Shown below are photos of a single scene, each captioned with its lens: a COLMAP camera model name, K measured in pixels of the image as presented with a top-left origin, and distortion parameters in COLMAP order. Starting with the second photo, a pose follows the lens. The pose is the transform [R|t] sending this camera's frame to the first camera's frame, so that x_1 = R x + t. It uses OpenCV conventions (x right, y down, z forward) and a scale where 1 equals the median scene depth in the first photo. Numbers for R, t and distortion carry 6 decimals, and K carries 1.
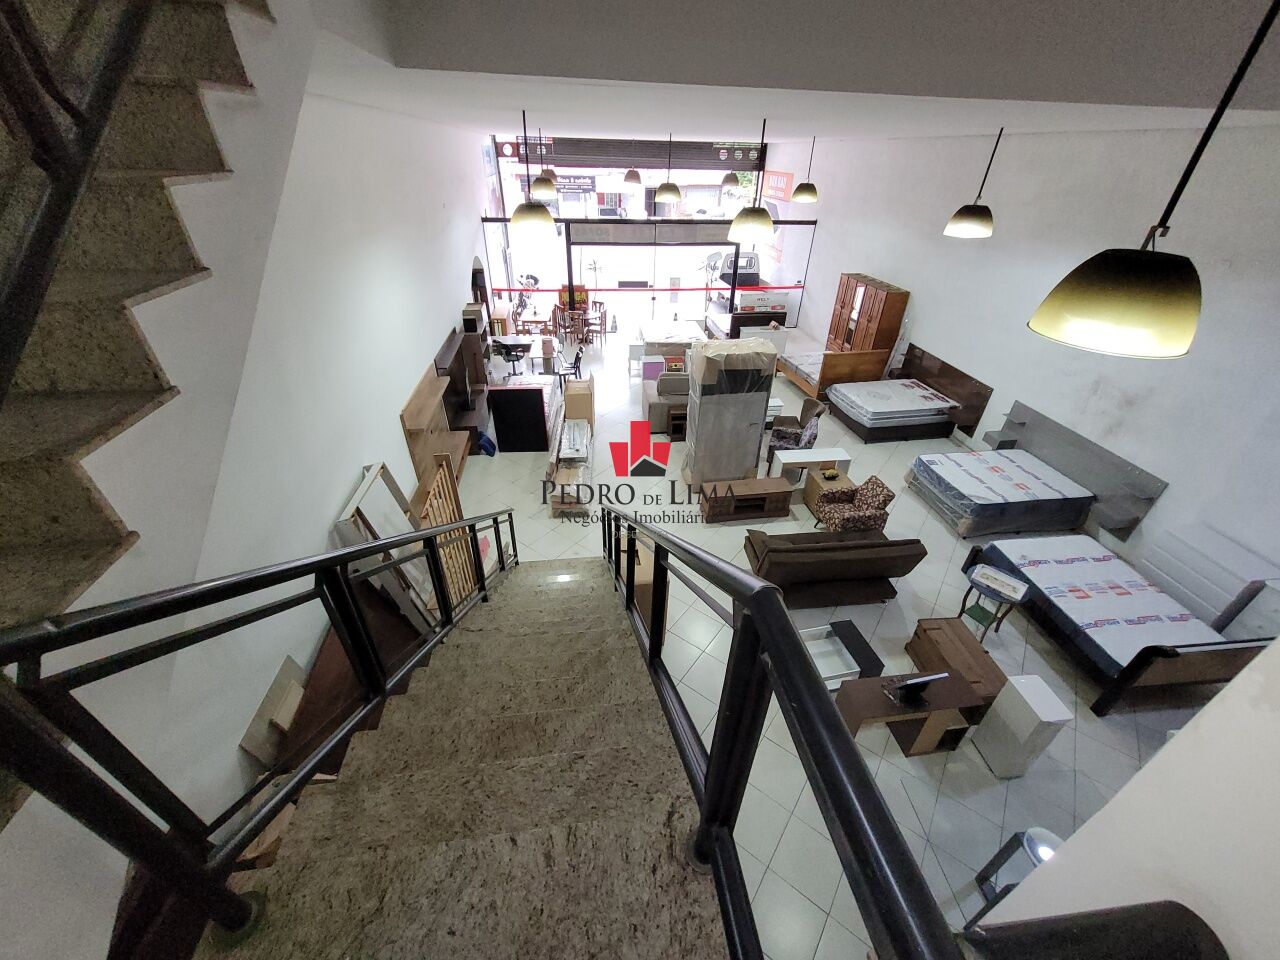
lens RADIAL K [[504.8, 0, 636.6], [0, 504.8, 489.1], [0, 0, 1]] dist [0.003931, -0.000514]
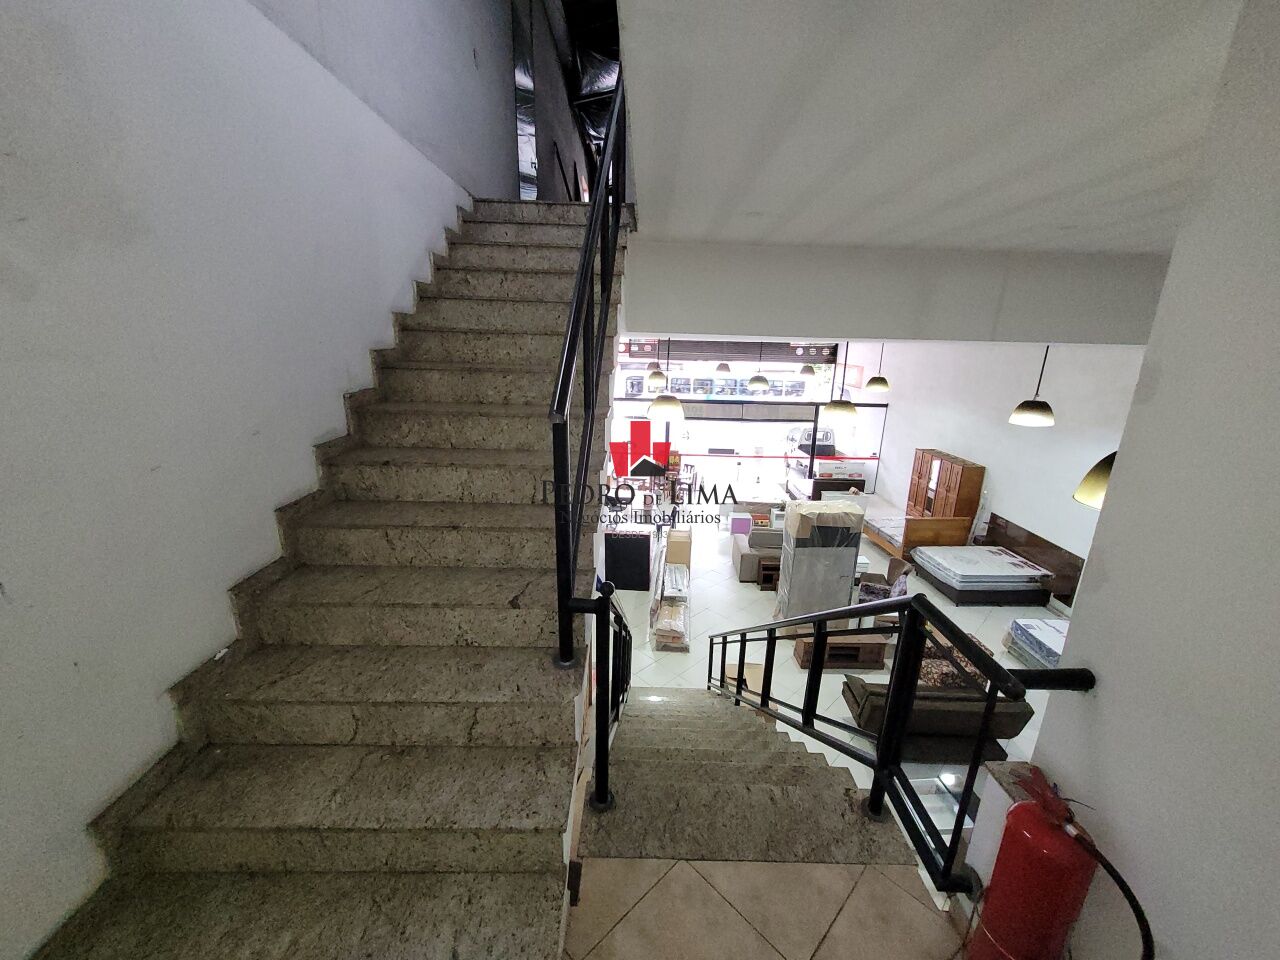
lens RADIAL K [[504.8, 0, 640.9], [0, 504.8, 485.8], [0, 0, 1]] dist [0.003931, -0.000514]
pose [[0.990378, 0.040551, -0.132314, -0.045598], [-0.079068, 0.950491, -0.300526, 0.032471], [0.113576, 0.308096, 0.944551, -0.095165]]
